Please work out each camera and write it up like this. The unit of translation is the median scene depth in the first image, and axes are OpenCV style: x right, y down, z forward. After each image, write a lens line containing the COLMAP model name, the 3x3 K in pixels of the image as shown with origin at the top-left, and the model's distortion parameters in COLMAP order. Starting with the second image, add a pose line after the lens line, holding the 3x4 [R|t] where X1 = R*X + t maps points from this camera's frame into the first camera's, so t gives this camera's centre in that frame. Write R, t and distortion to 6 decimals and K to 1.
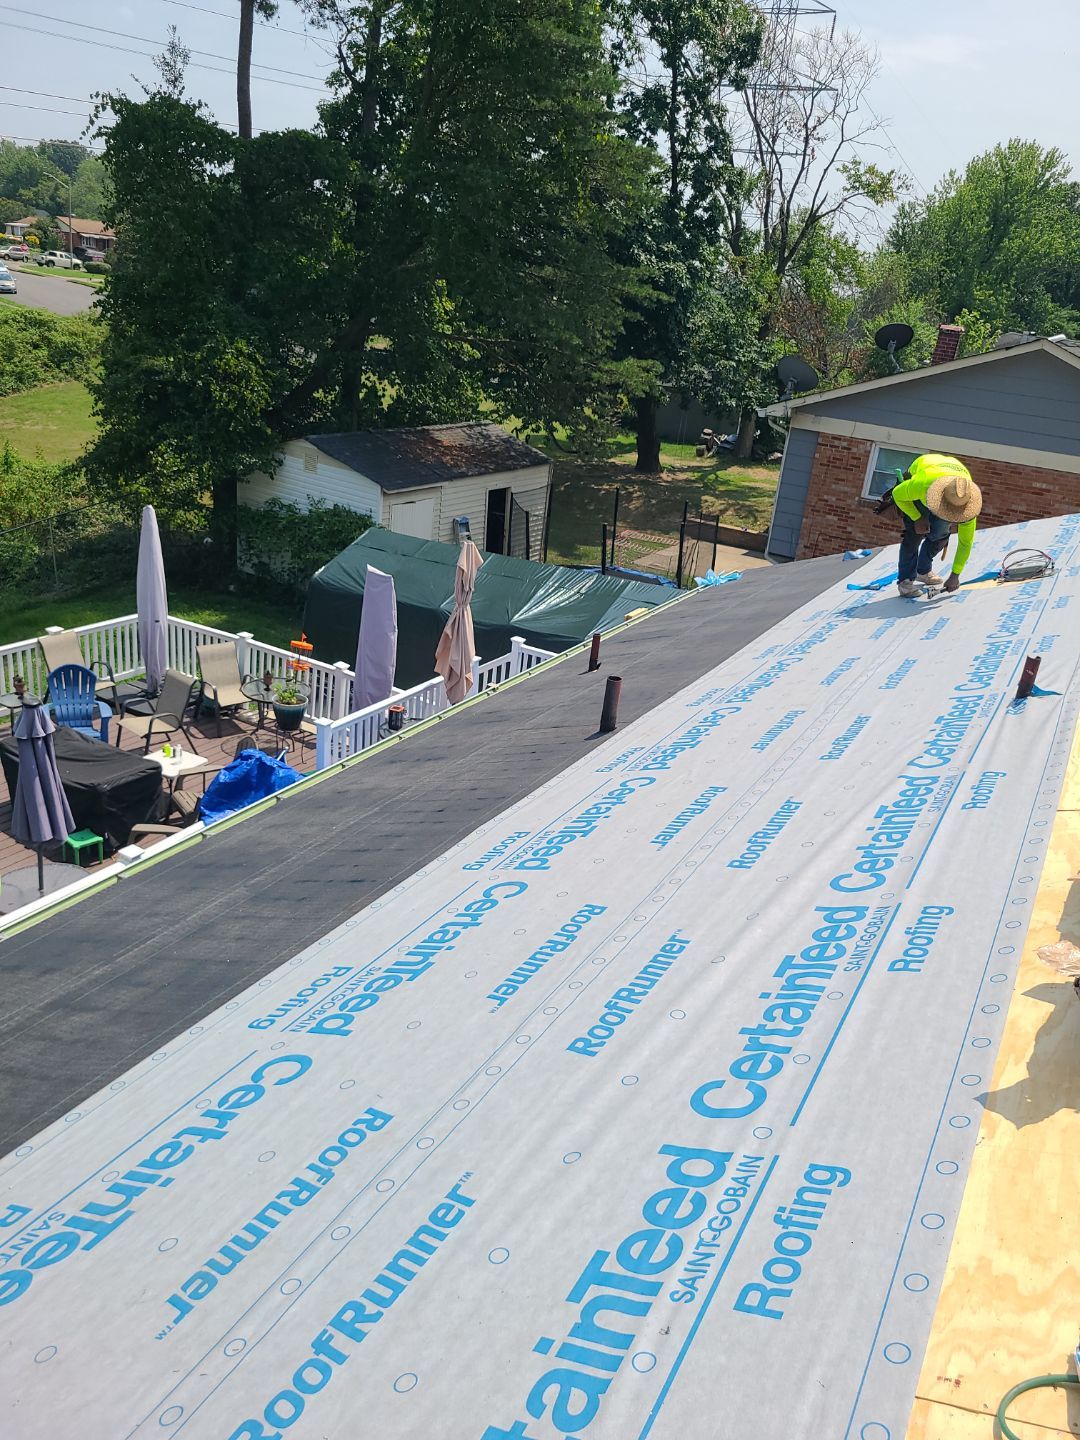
lens RADIAL K [[1098.0, 0, 554.6], [0, 1098.0, 759.1], [0, 0, 1]] dist [-0.020038, -0.004717]
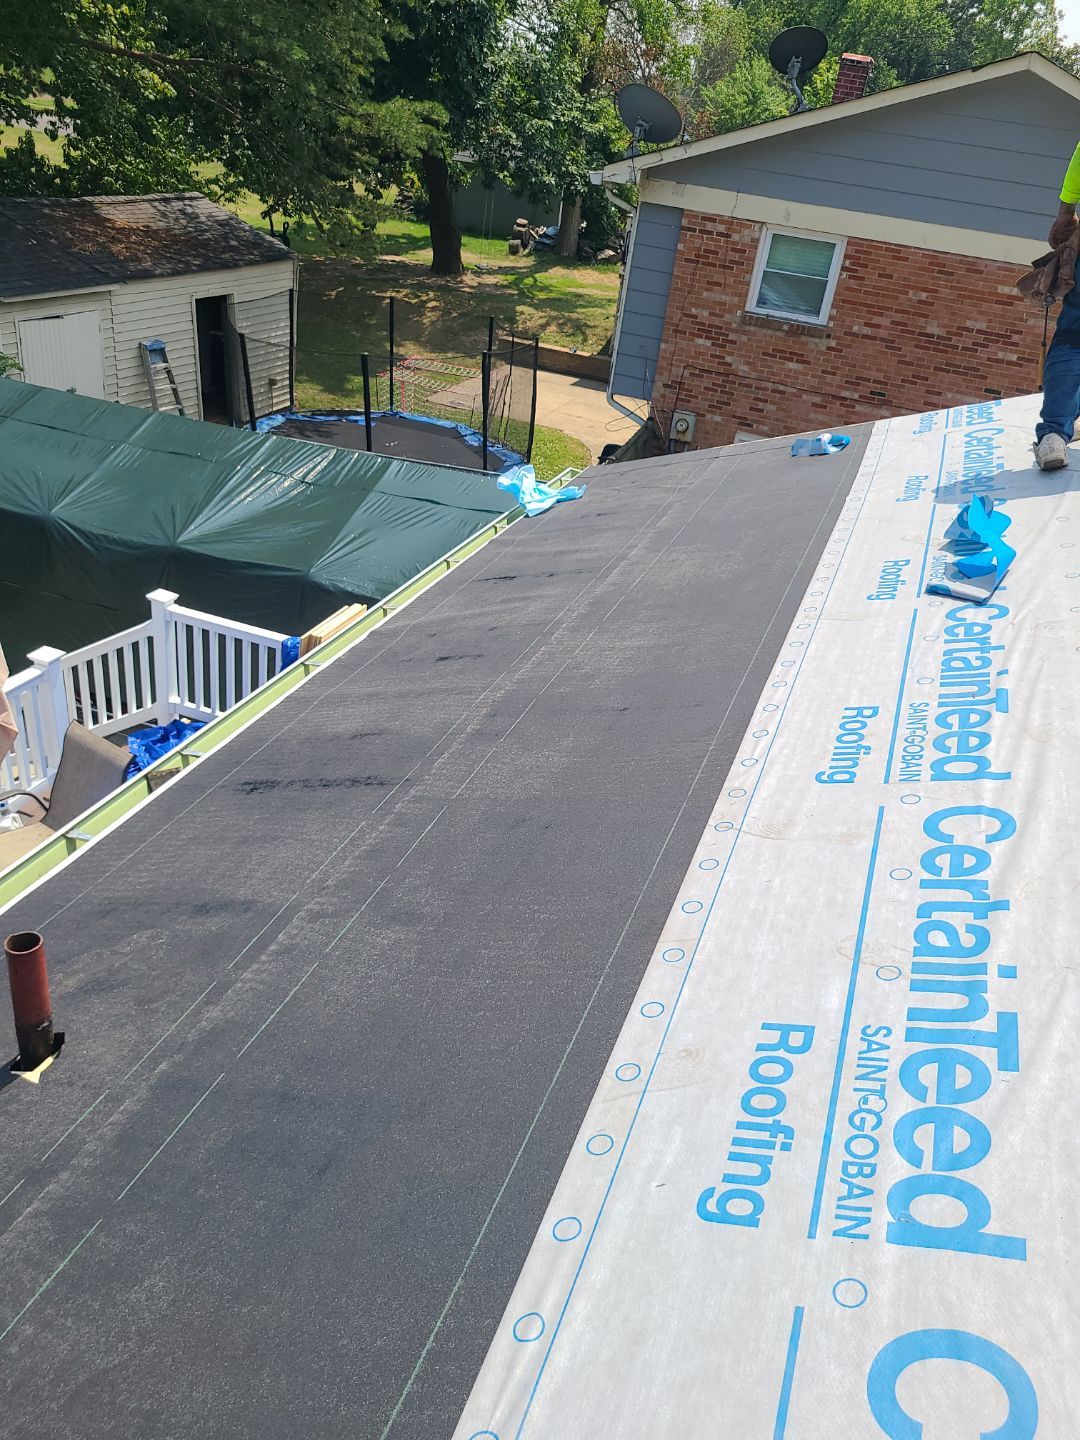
lens RADIAL K [[1186.1, 0, 572.7], [0, 1186.1, 688.9], [0, 0, 1]] dist [0.031746, 0.006157]
pose [[0.984710, -0.052965, 0.165957, 0.035190], [0.040098, 0.995992, 0.079949, -0.059702], [-0.169527, -0.072072, 0.982887, 0.238902]]
